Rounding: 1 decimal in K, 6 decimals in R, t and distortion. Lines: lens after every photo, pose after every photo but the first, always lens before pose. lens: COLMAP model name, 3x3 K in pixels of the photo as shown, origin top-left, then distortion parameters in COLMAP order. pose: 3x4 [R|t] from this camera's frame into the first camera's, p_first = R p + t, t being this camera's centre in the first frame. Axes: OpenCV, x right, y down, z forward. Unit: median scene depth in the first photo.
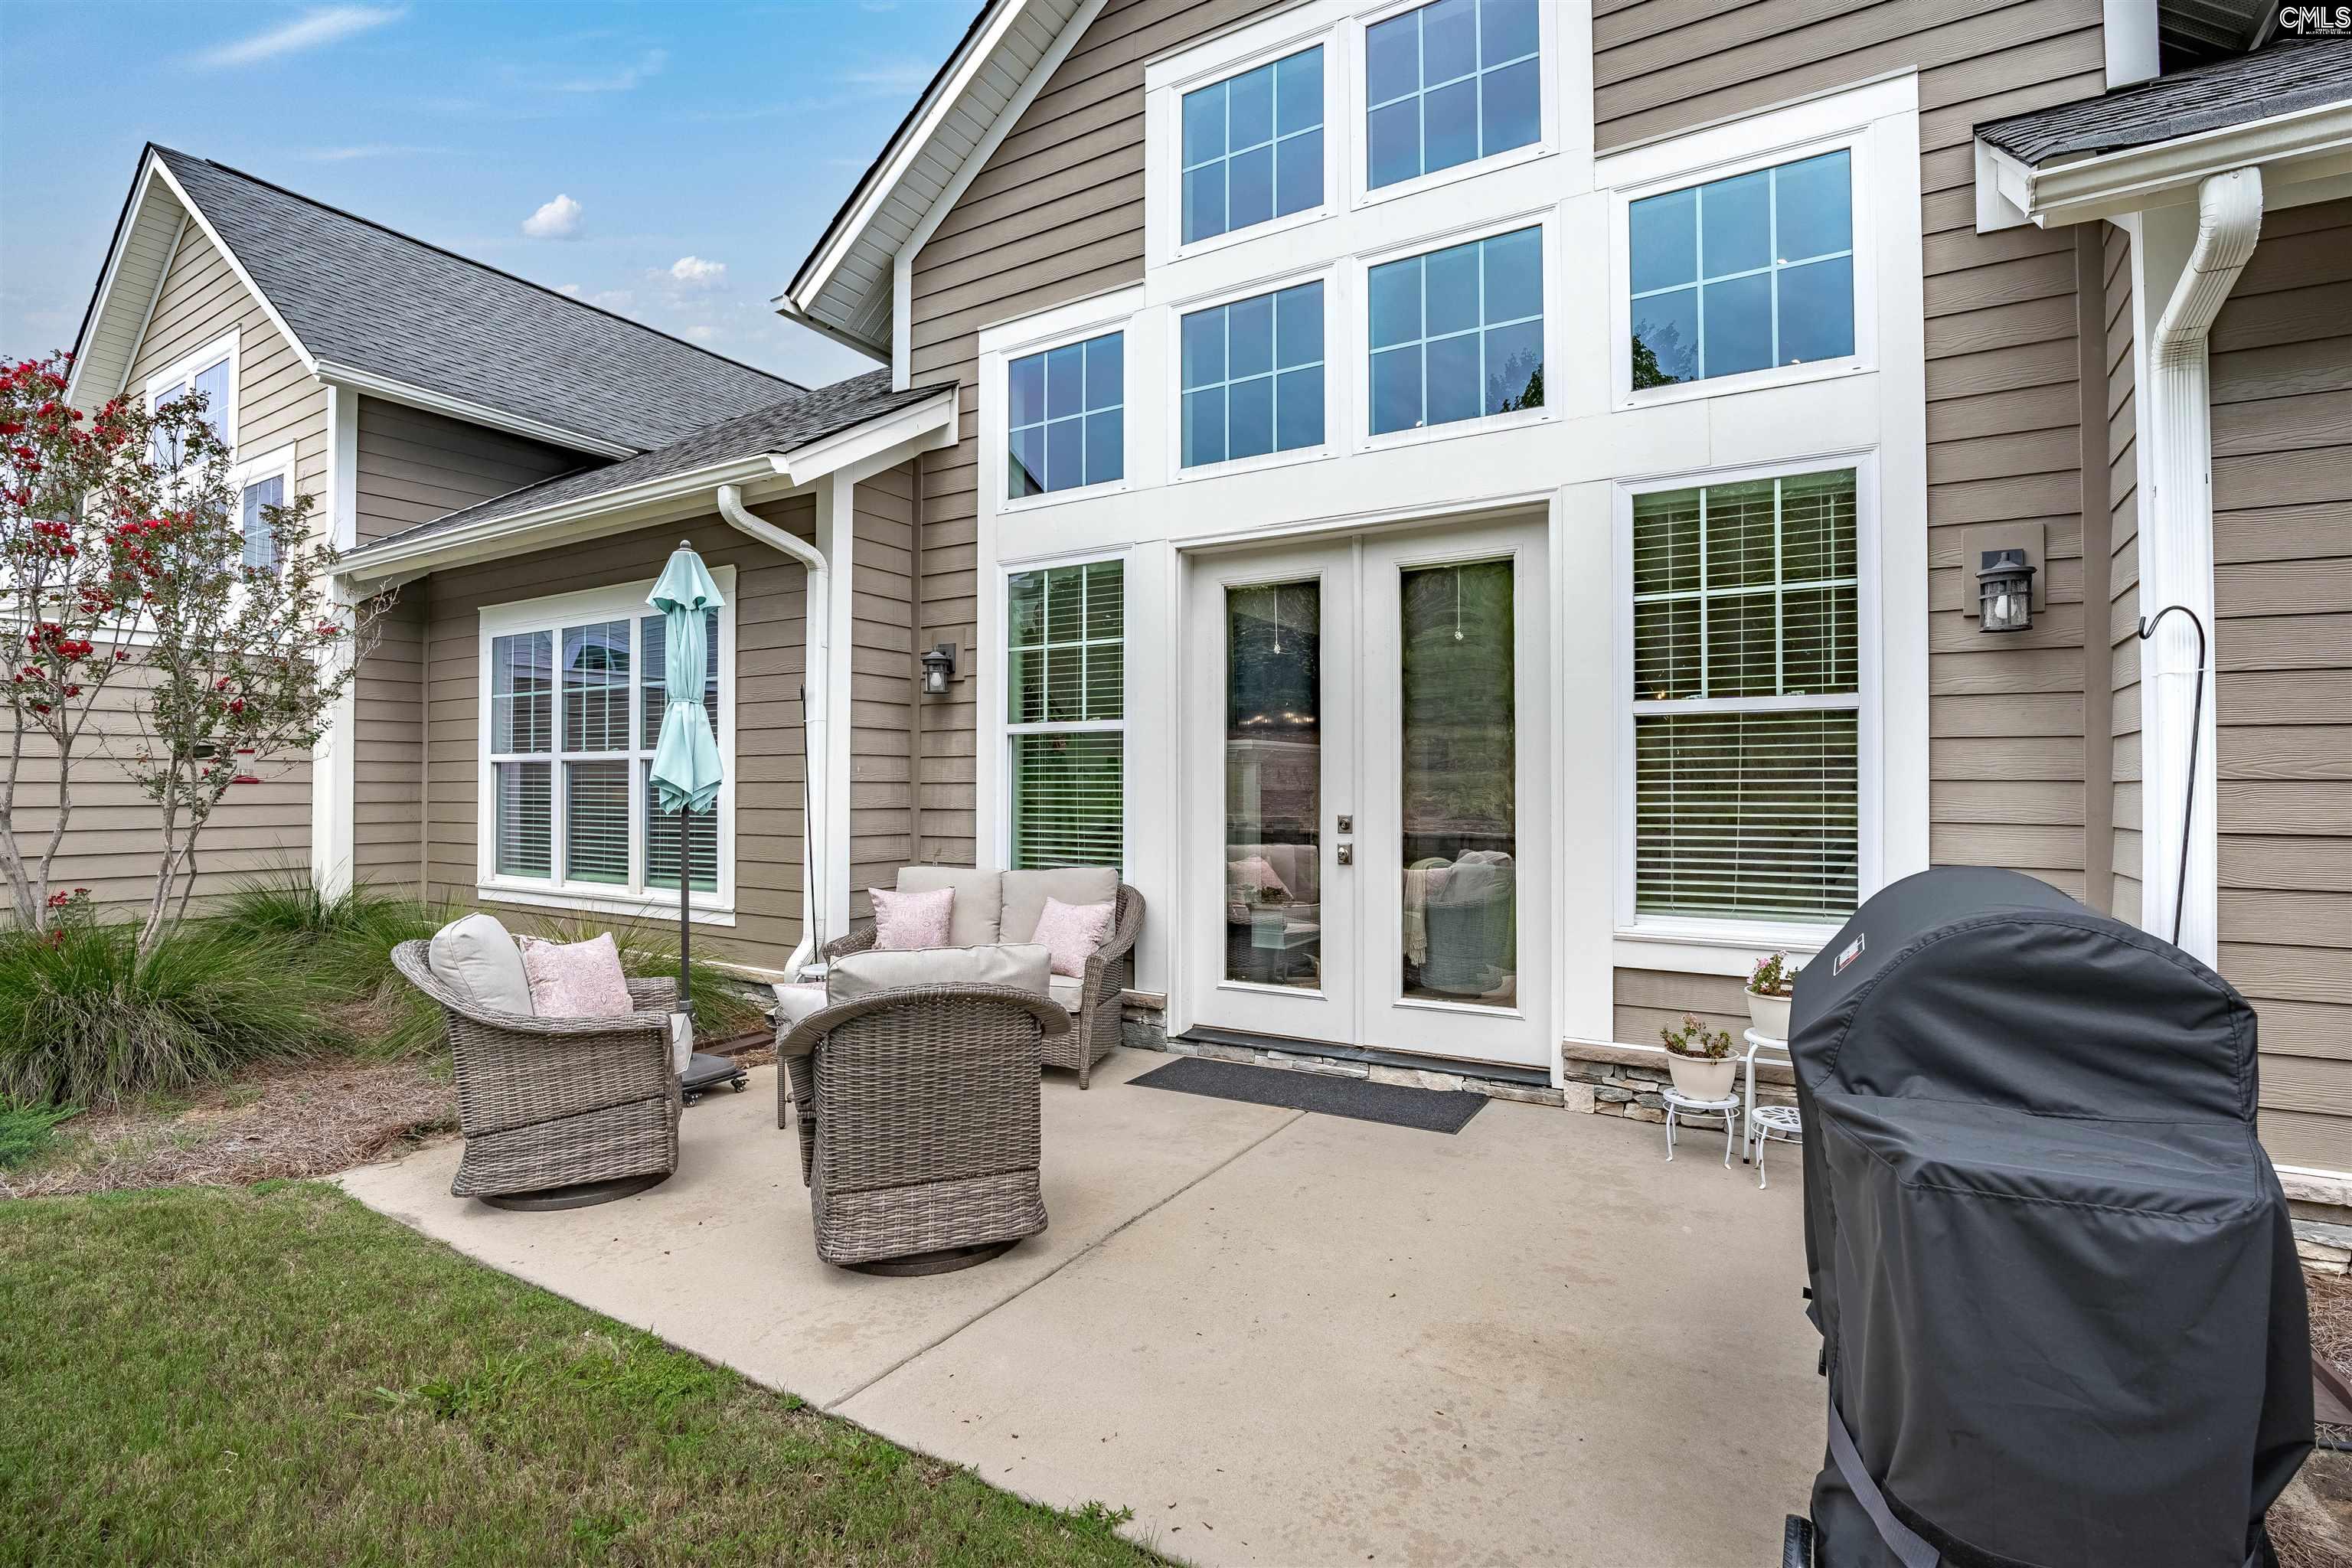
lens RADIAL K [[1081.0, 0, 1187.1], [0, 1081.0, 772.0], [0, 0, 1]] dist [-0.017684, -0.000440]
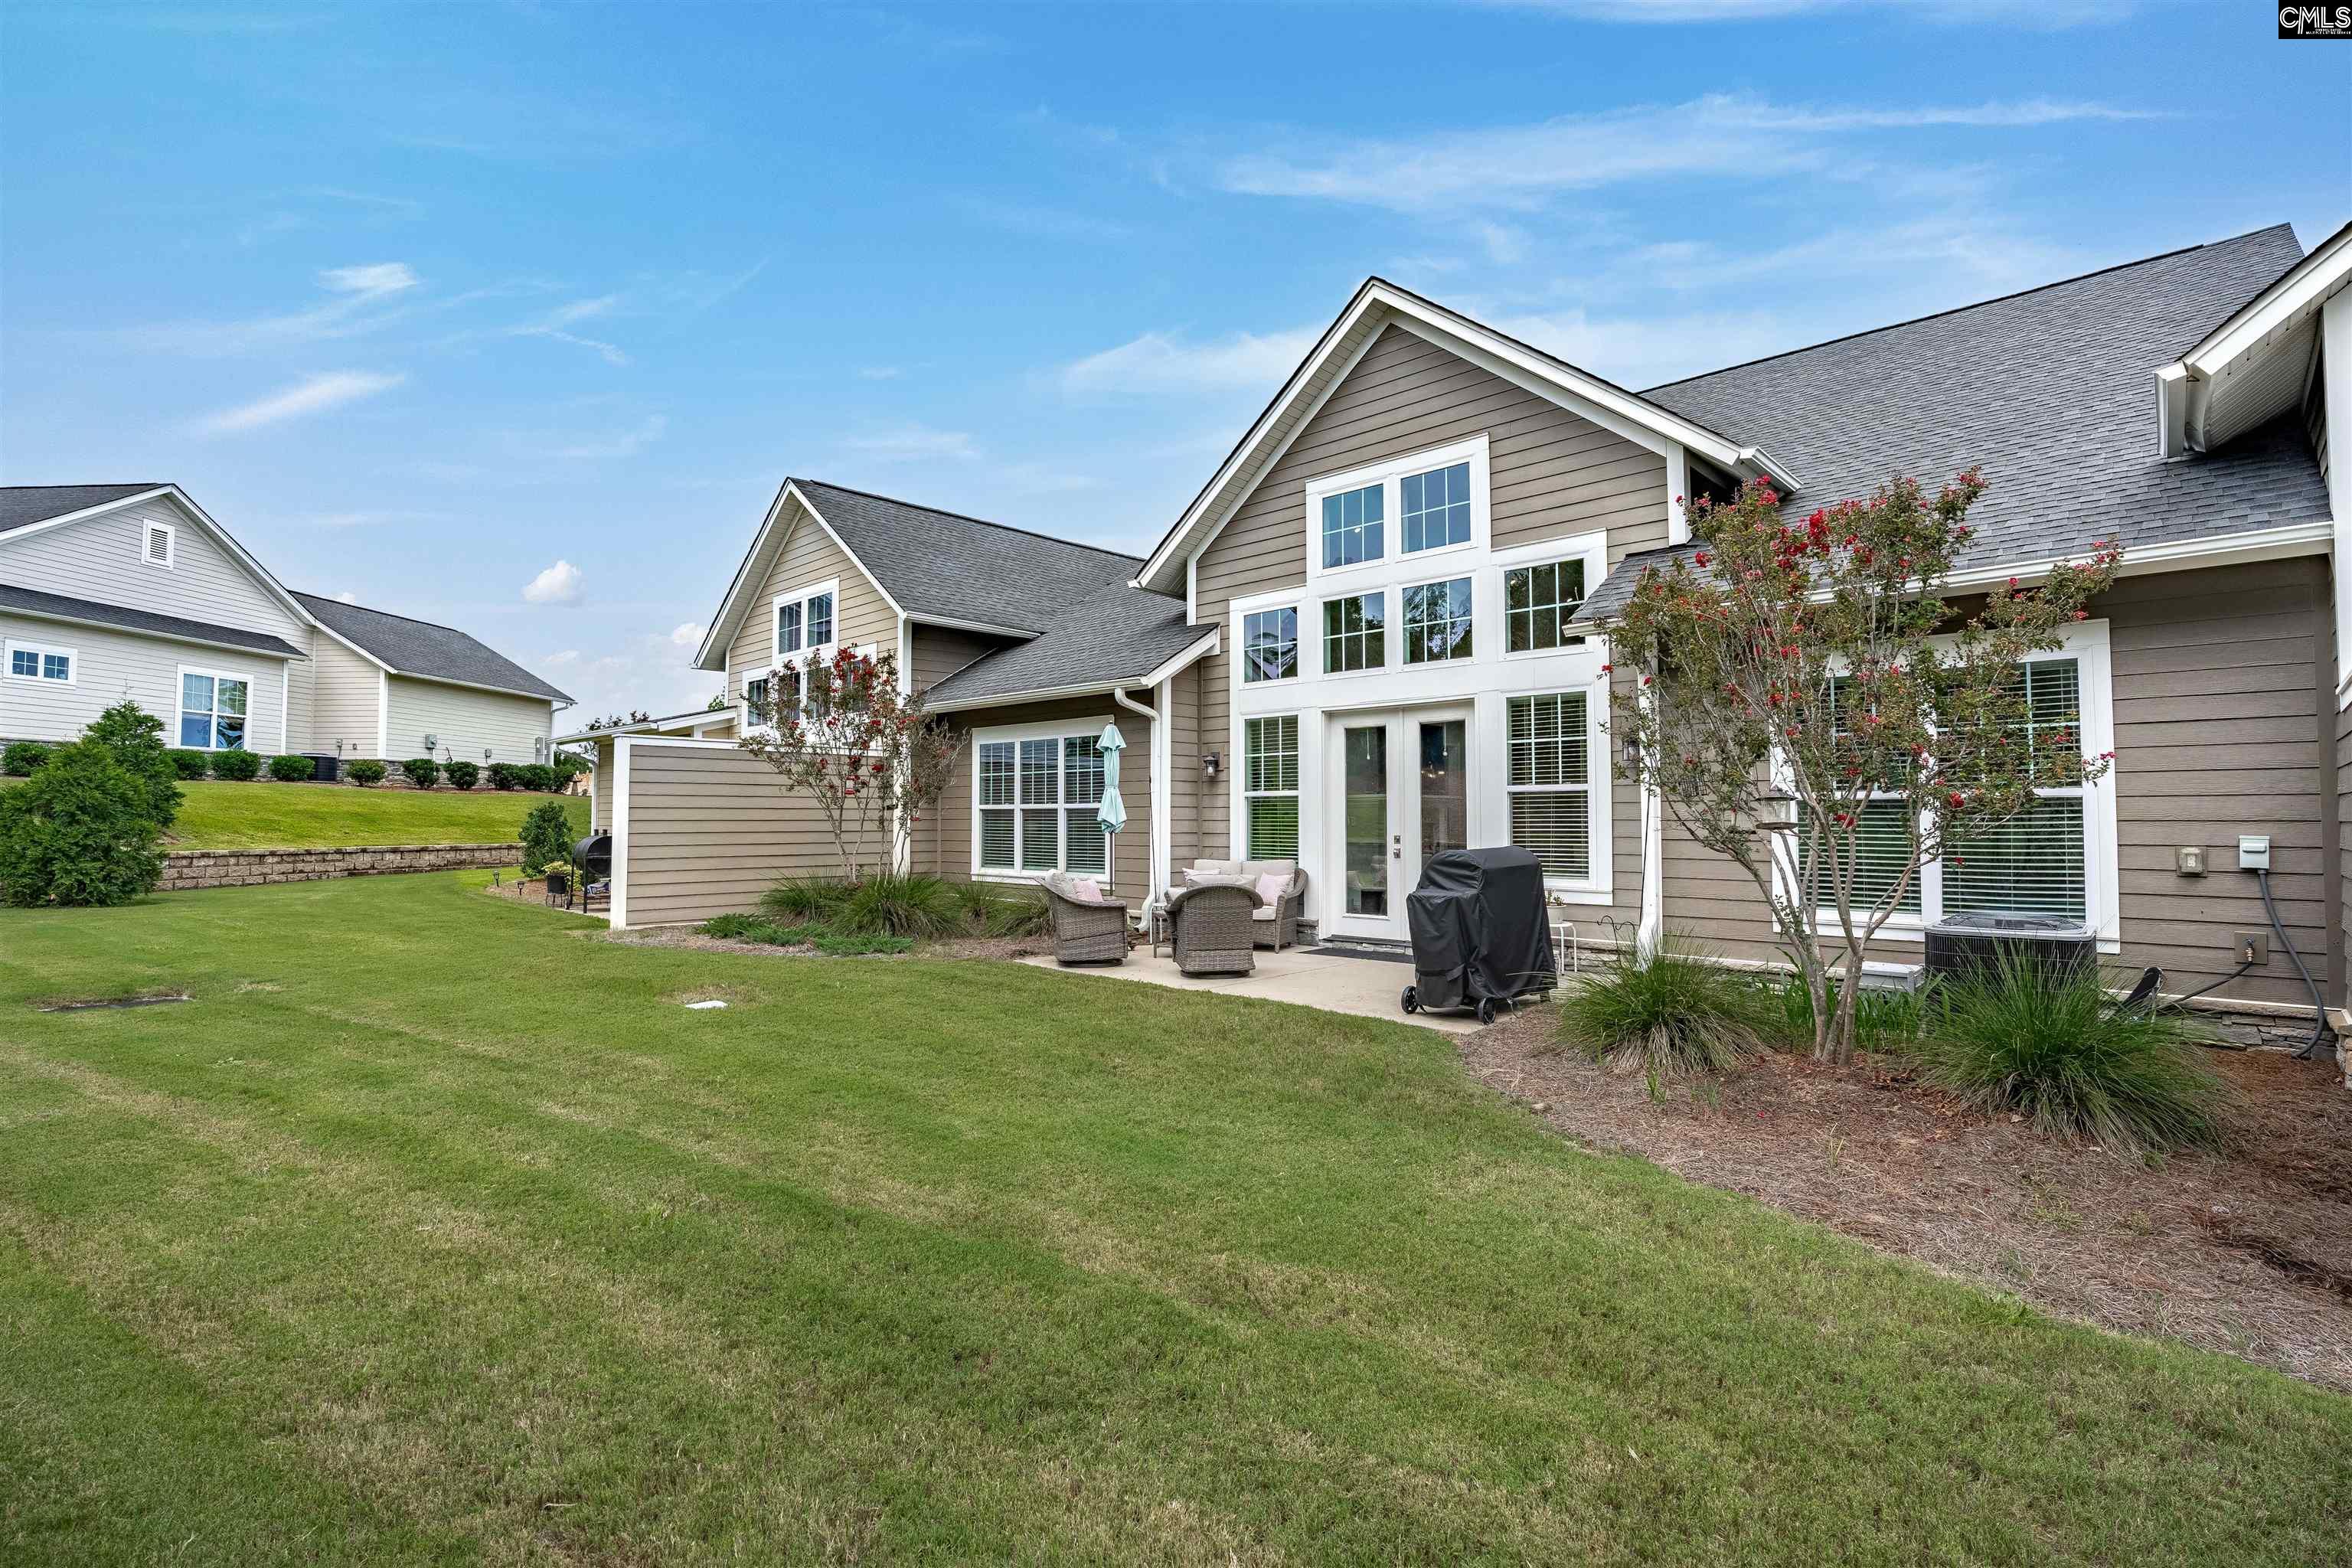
lens RADIAL K [[1081.0, 0, 1166.7], [0, 1081.0, 789.0], [0, 0, 1]] dist [-0.017684, -0.000440]
pose [[0.969857, -0.007980, -0.243543, 0.212037], [0.004393, 0.999874, -0.015268, -0.020499], [0.243634, 0.013738, 0.969770, -1.146962]]
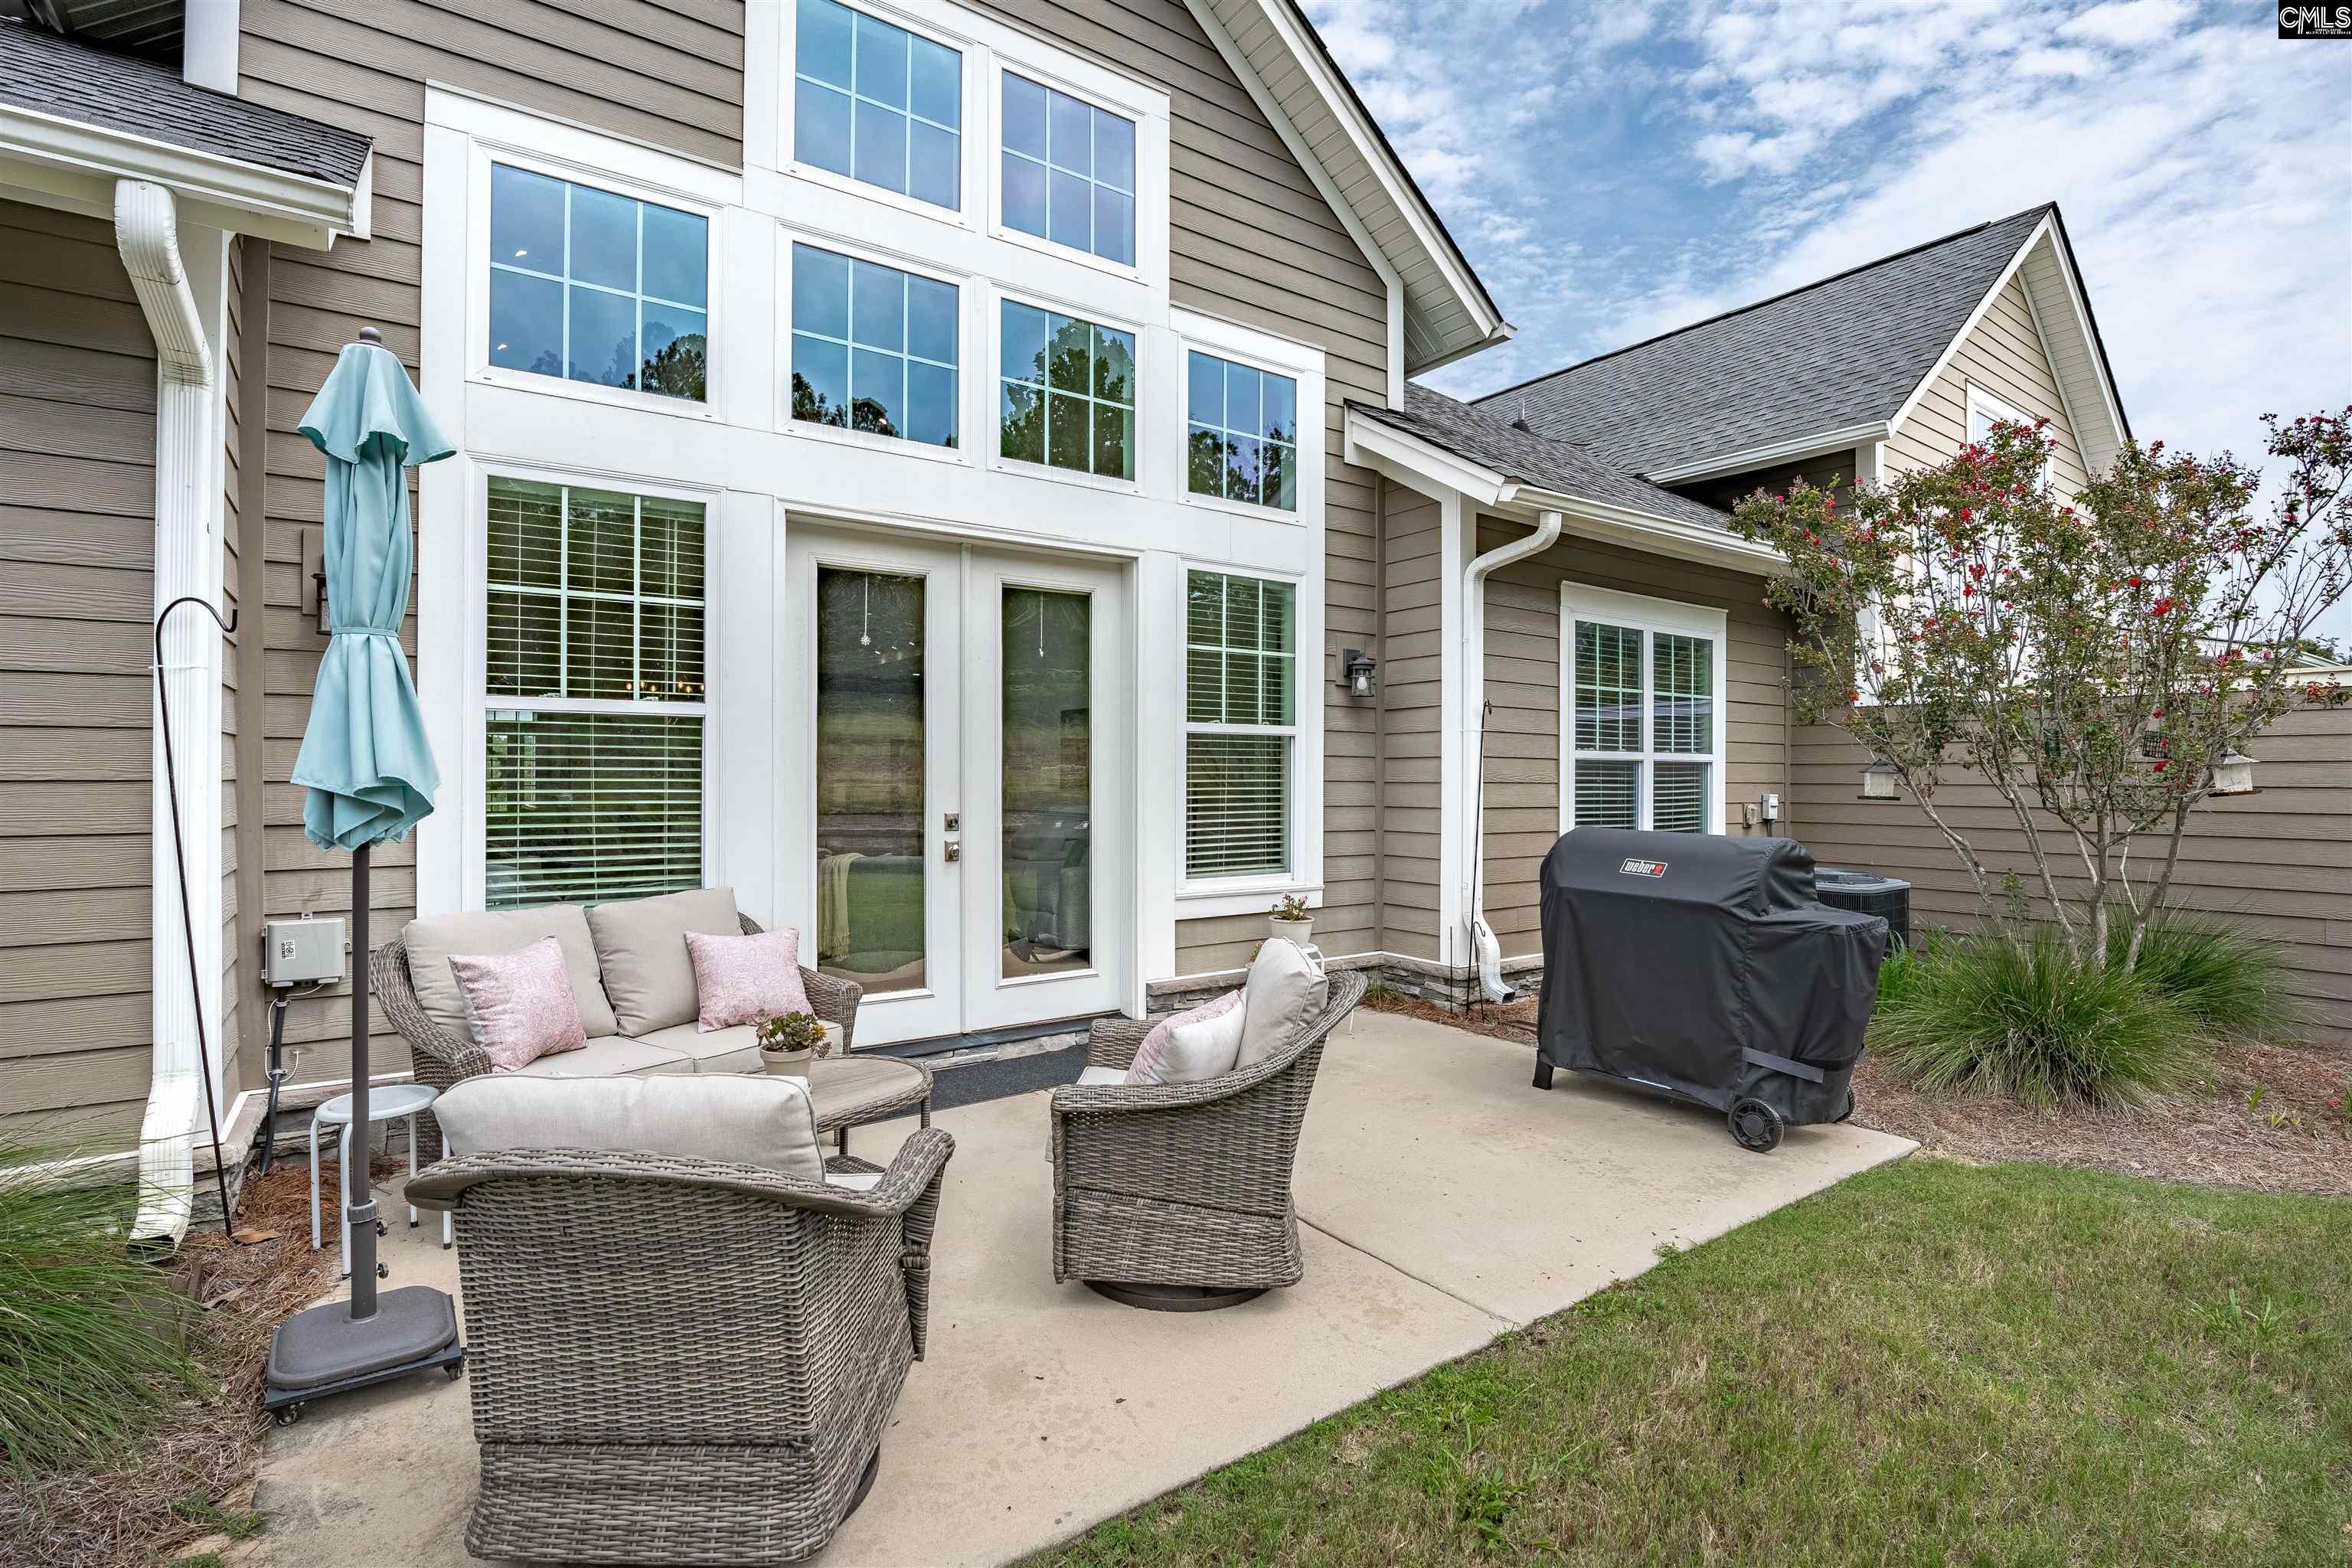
lens RADIAL K [[1081.0, 0, 1115.2], [0, 1081.0, 789.9], [0, 0, 1]] dist [-0.017684, -0.000440]
pose [[0.438795, -0.003993, 0.898578, -0.665420], [-0.010552, 0.999898, 0.009596, 0.005669], [-0.898525, -0.013693, 0.438708, 0.381753]]
